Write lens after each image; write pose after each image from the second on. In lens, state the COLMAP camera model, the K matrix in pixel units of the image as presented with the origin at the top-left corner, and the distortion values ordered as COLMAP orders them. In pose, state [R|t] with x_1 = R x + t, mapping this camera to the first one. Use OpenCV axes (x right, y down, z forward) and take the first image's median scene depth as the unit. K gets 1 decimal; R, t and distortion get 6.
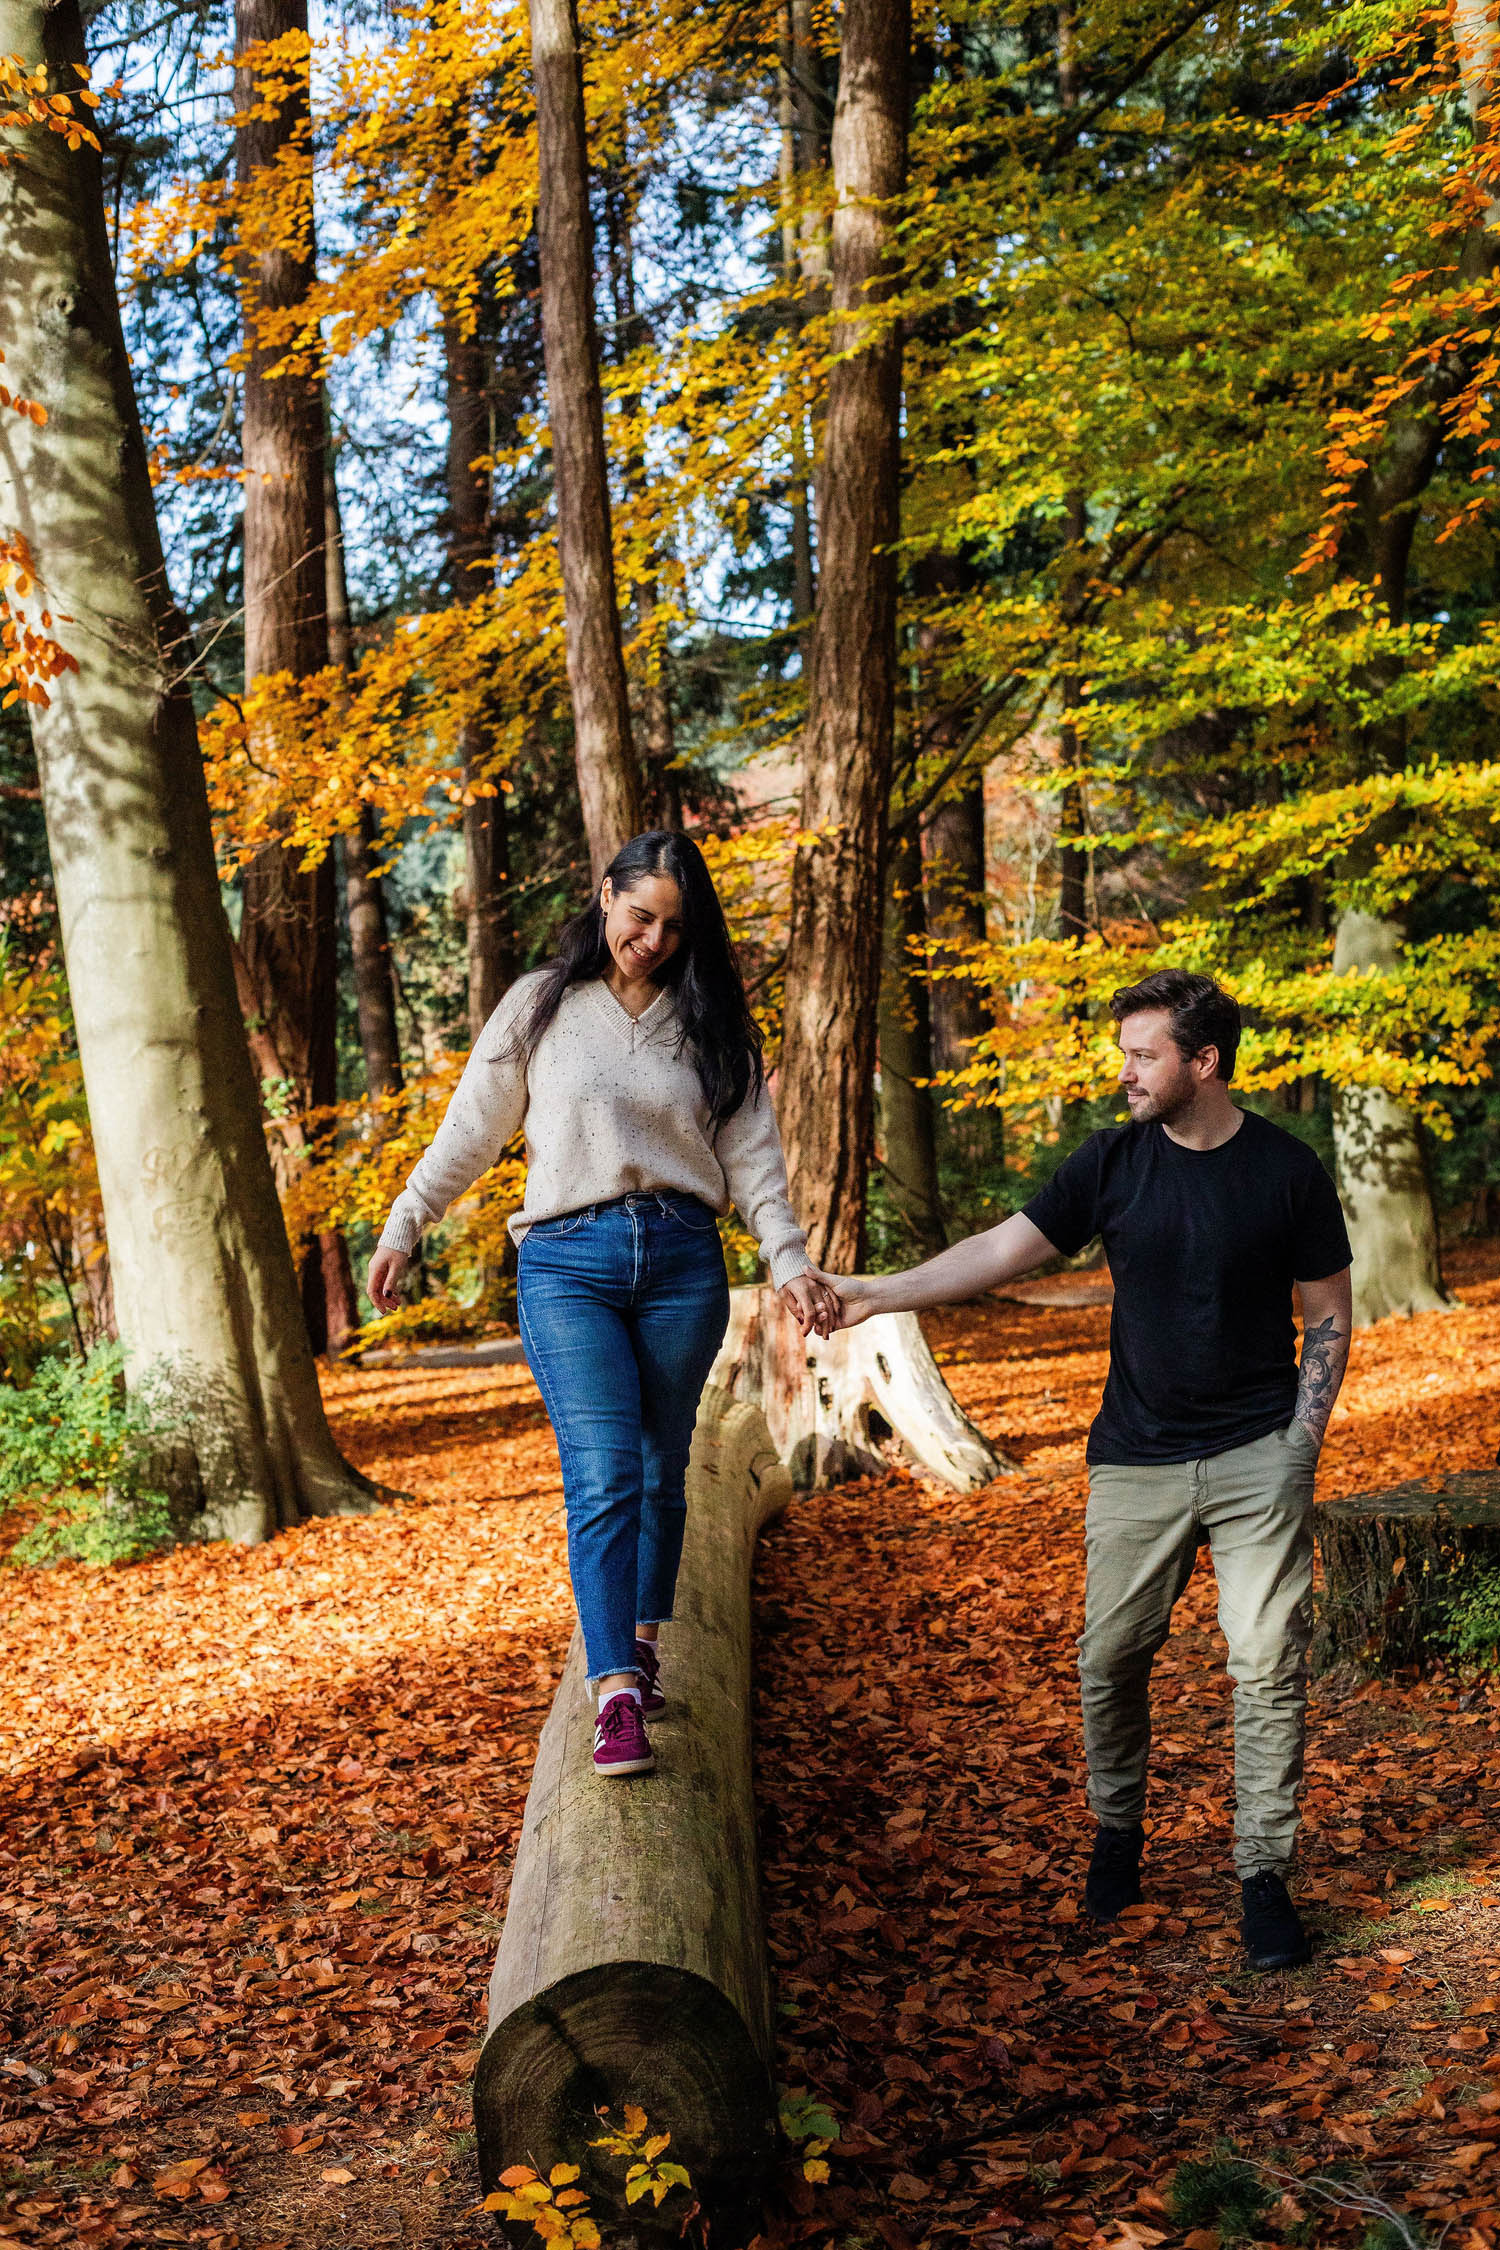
lens RADIAL K [[3675.4, 0, 750.0], [0, 3675.4, 1125.0], [0, 0, 1]] dist [0.090049, 0.095098]
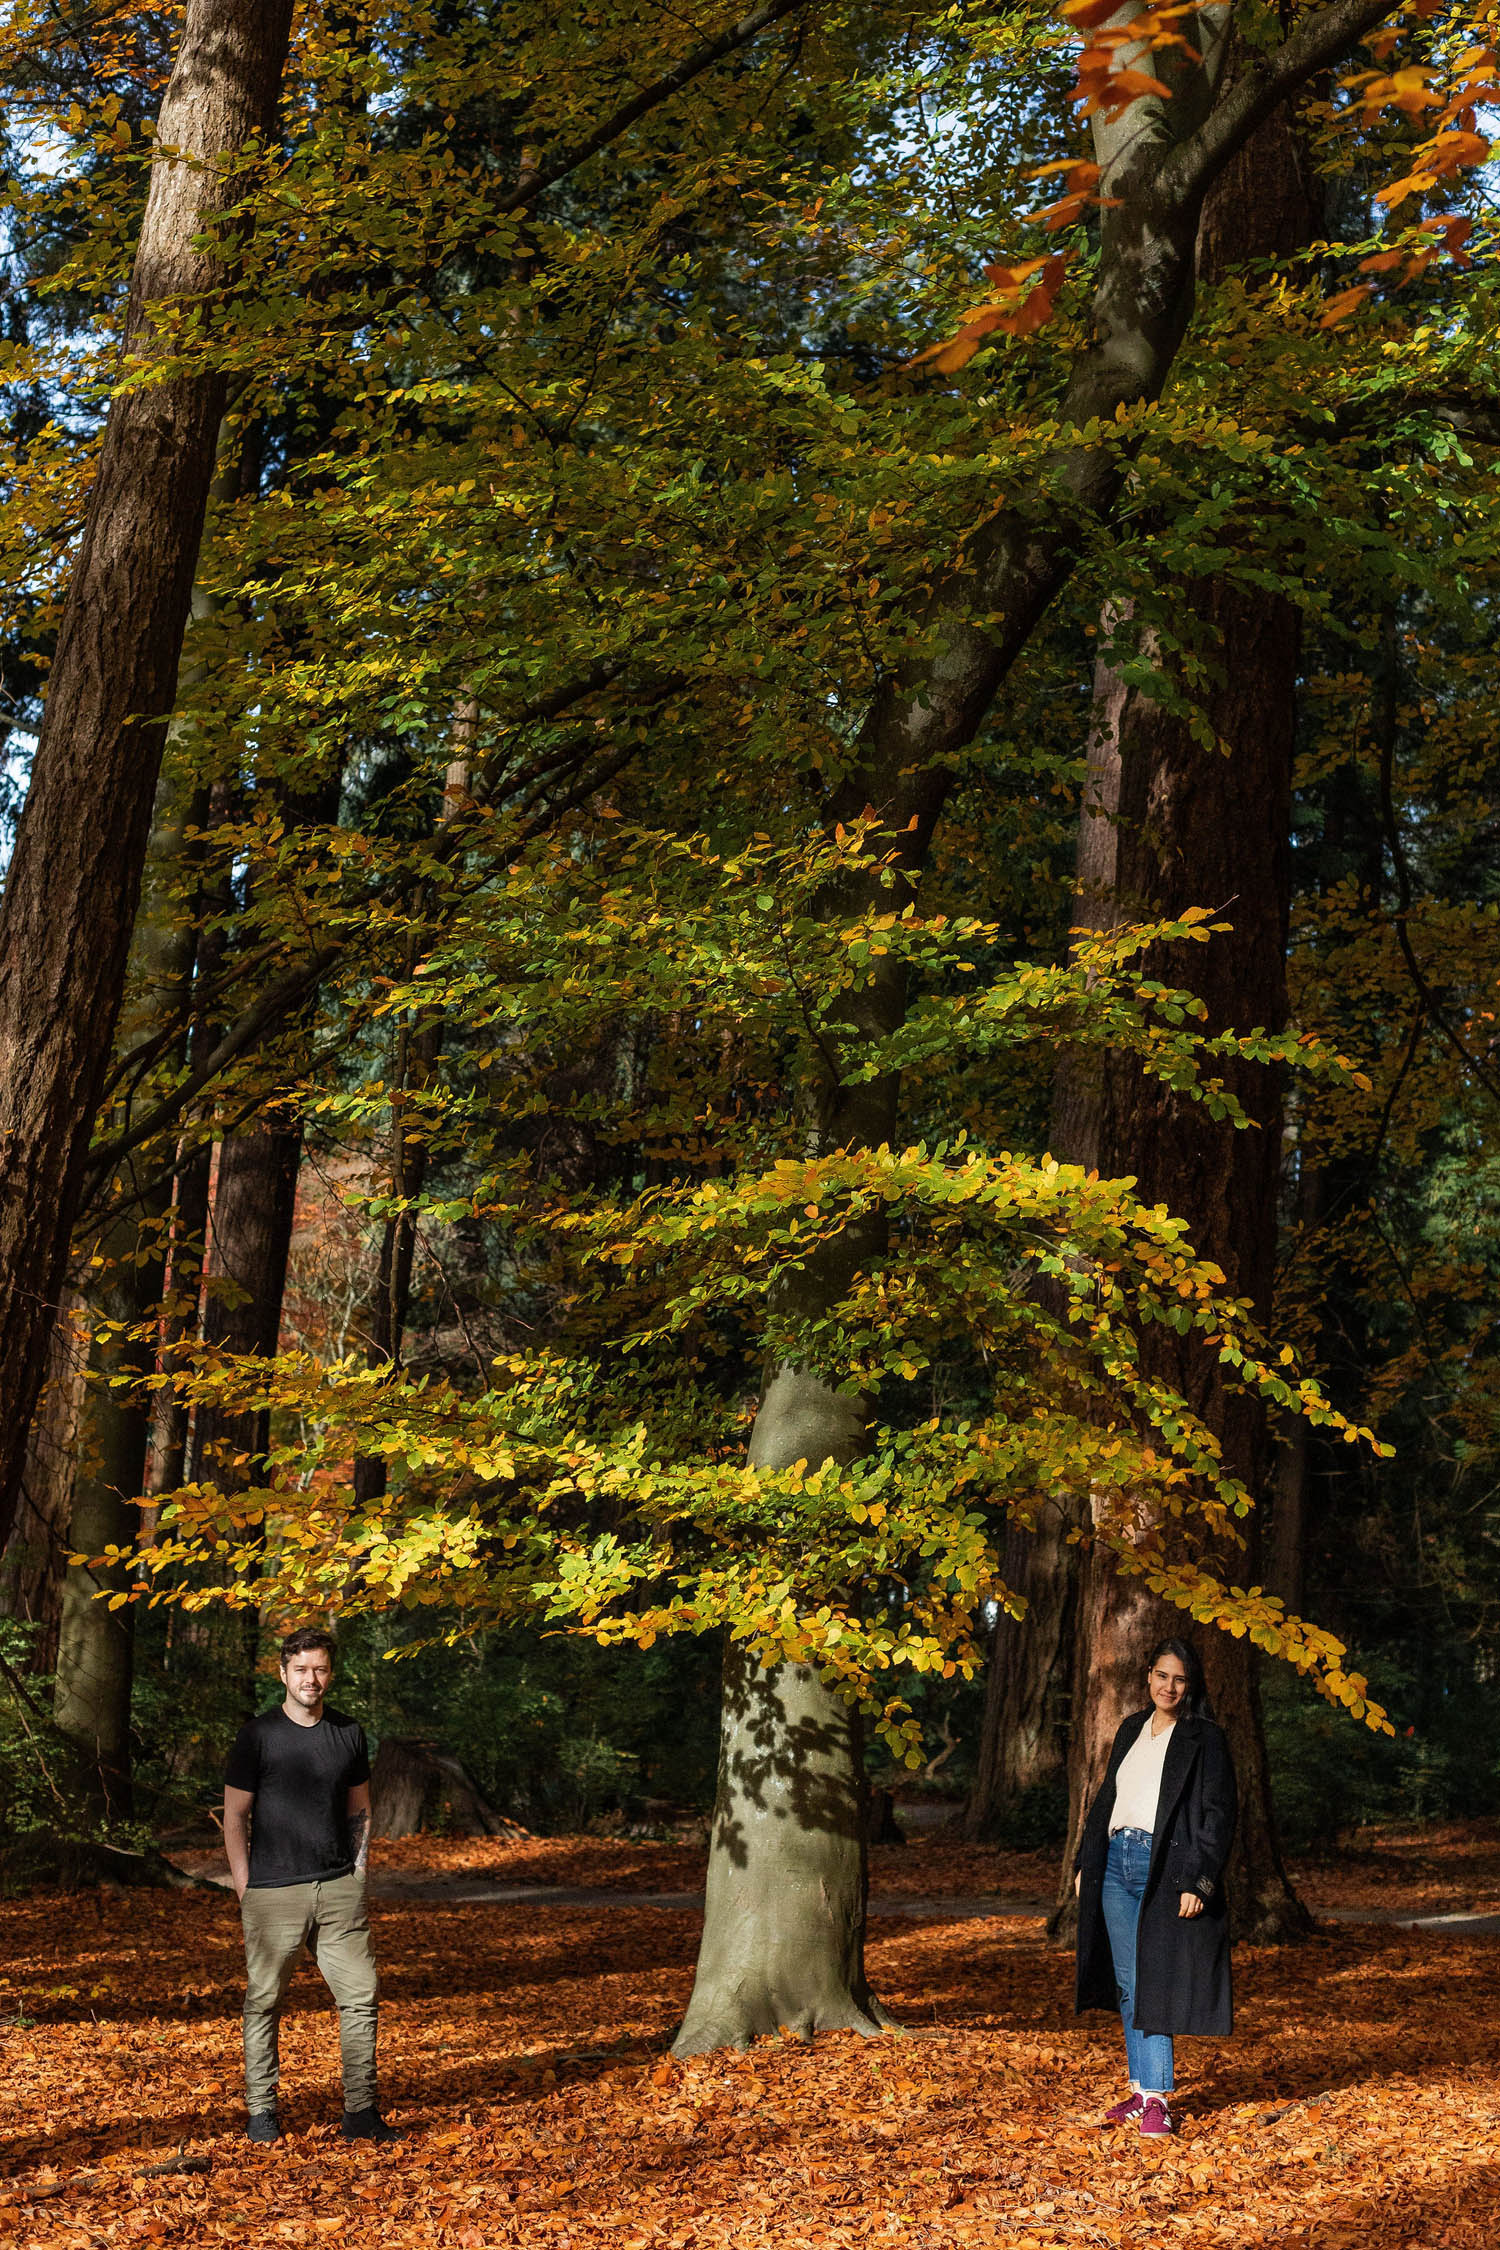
lens RADIAL K [[3191.8, 0, 750.0], [0, 3191.8, 1125.0], [0, 0, 1]] dist [0.045641, -0.016994]
pose [[0.975231, 0.144598, 0.167382, 0.055199], [-0.117903, 0.980094, -0.159733, -0.010100], [-0.187147, 0.136042, 0.972866, 0.438957]]
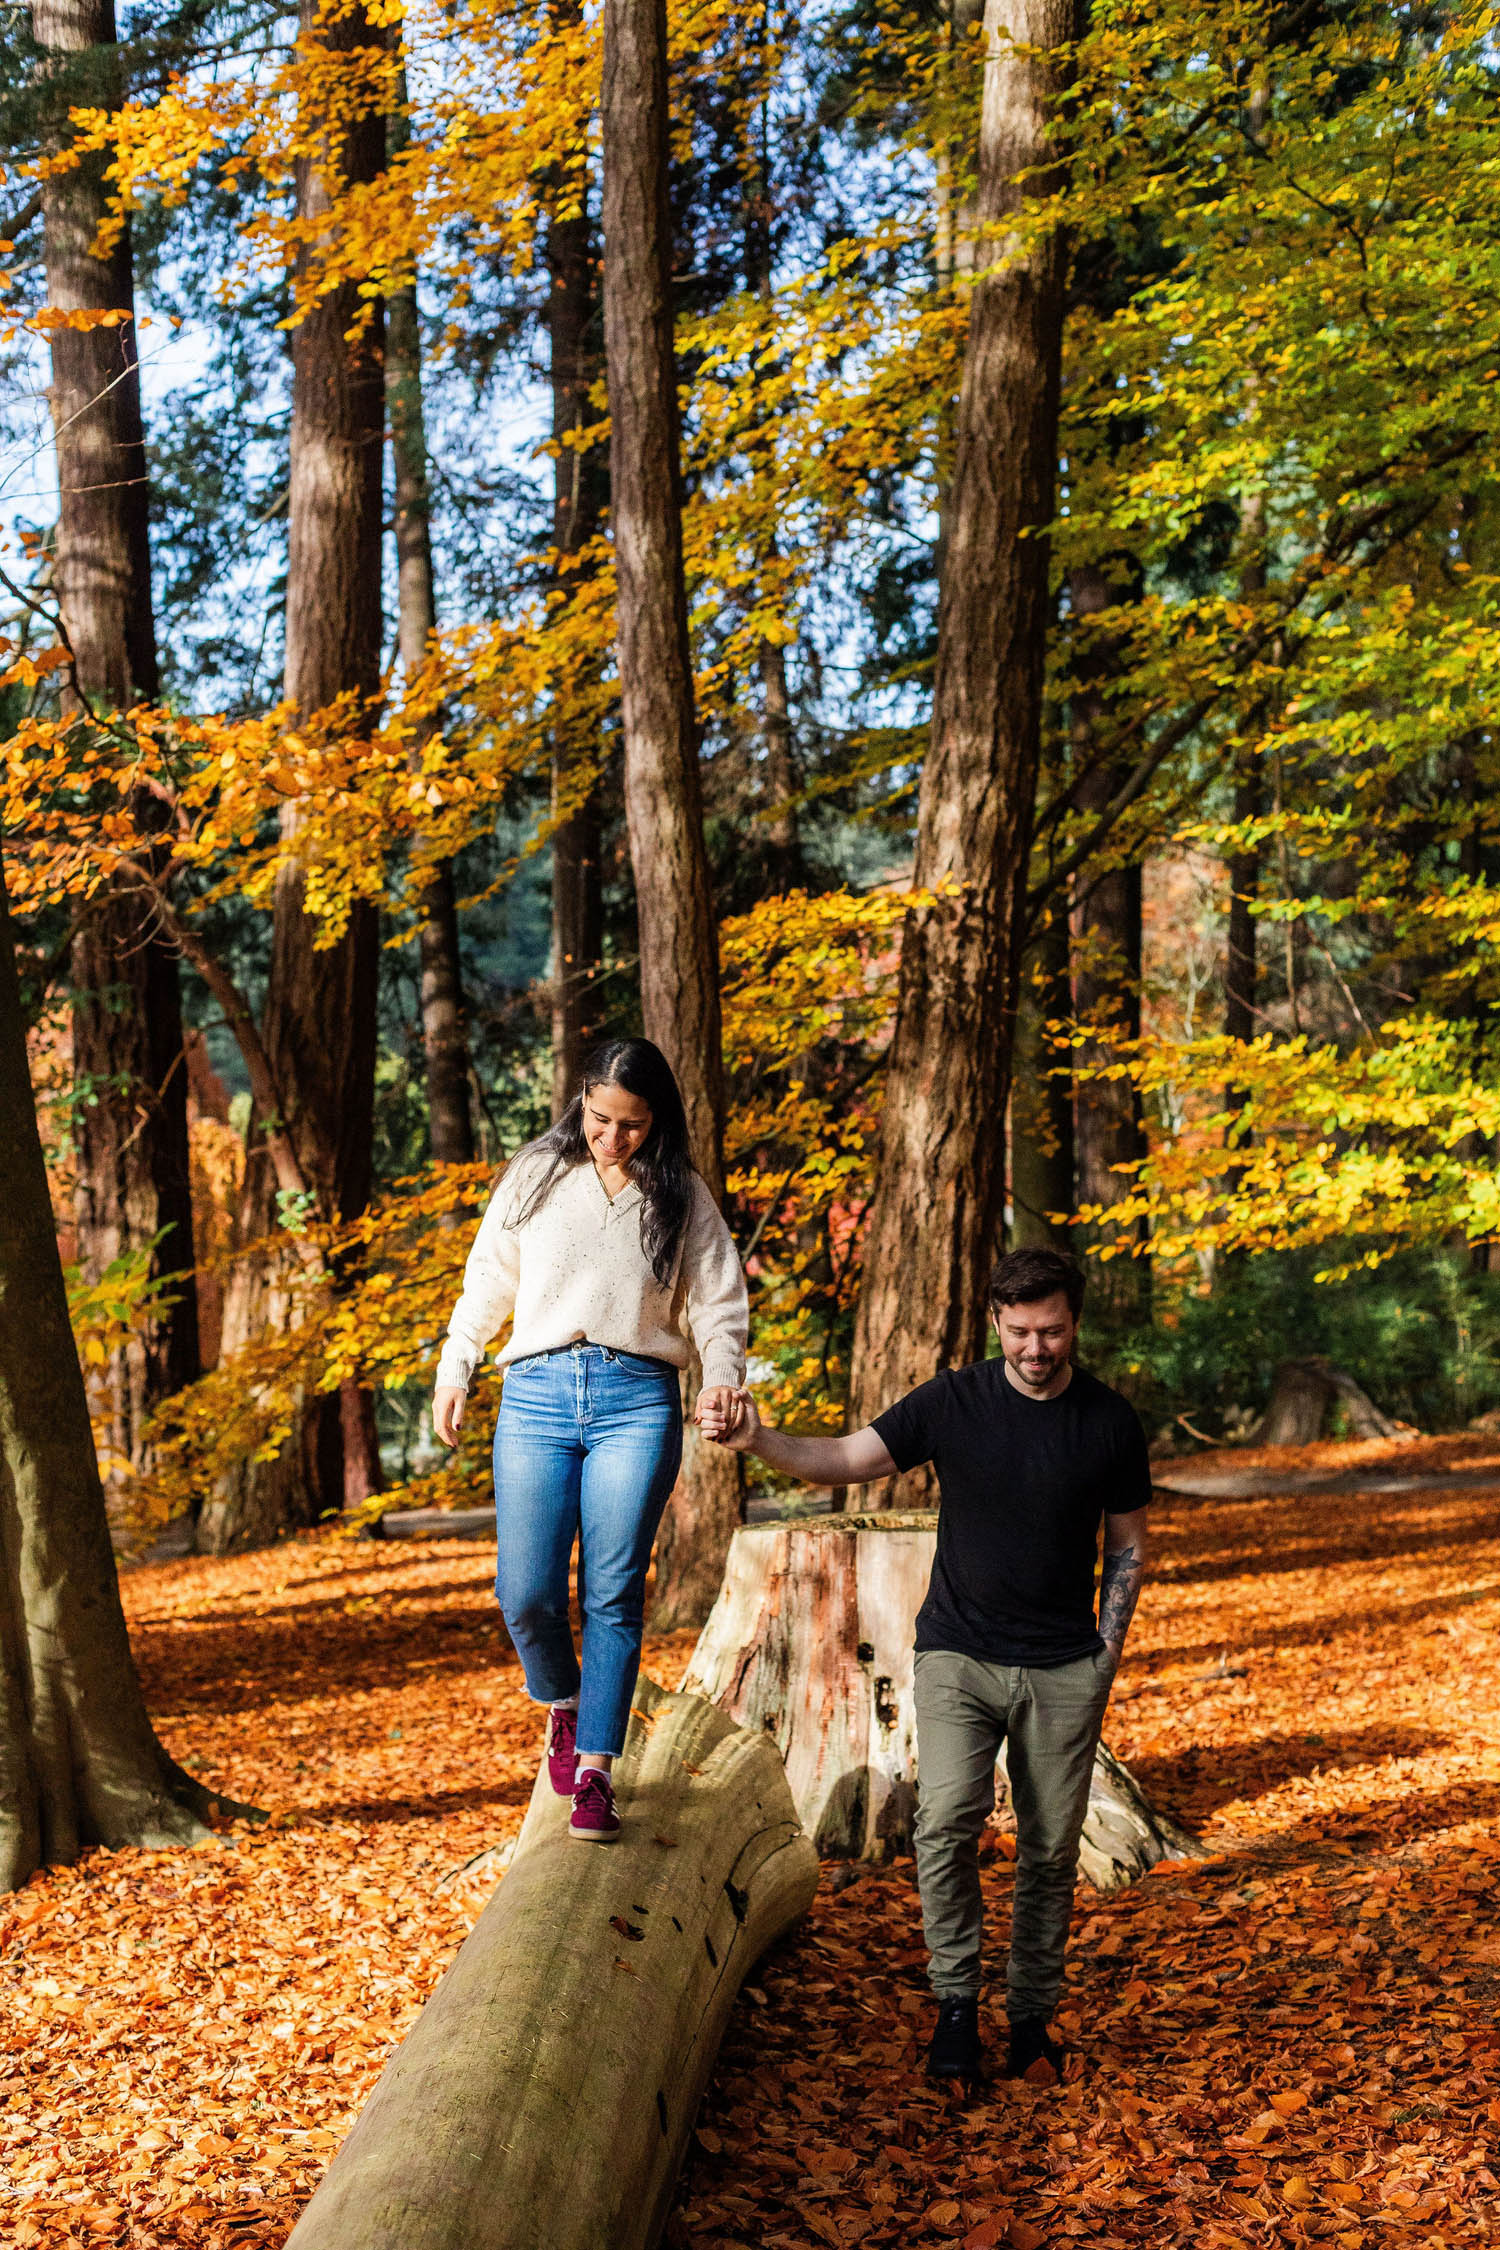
lens RADIAL K [[3191.8, 0, 750.0], [0, 3191.8, 1125.0], [0, 0, 1]] dist [0.045641, -0.016994]
pose [[0.998024, 0.034015, -0.052829, 0.016743], [-0.036171, 0.998529, -0.040400, -0.002094], [0.051377, 0.042231, 0.997786, 0.329645]]
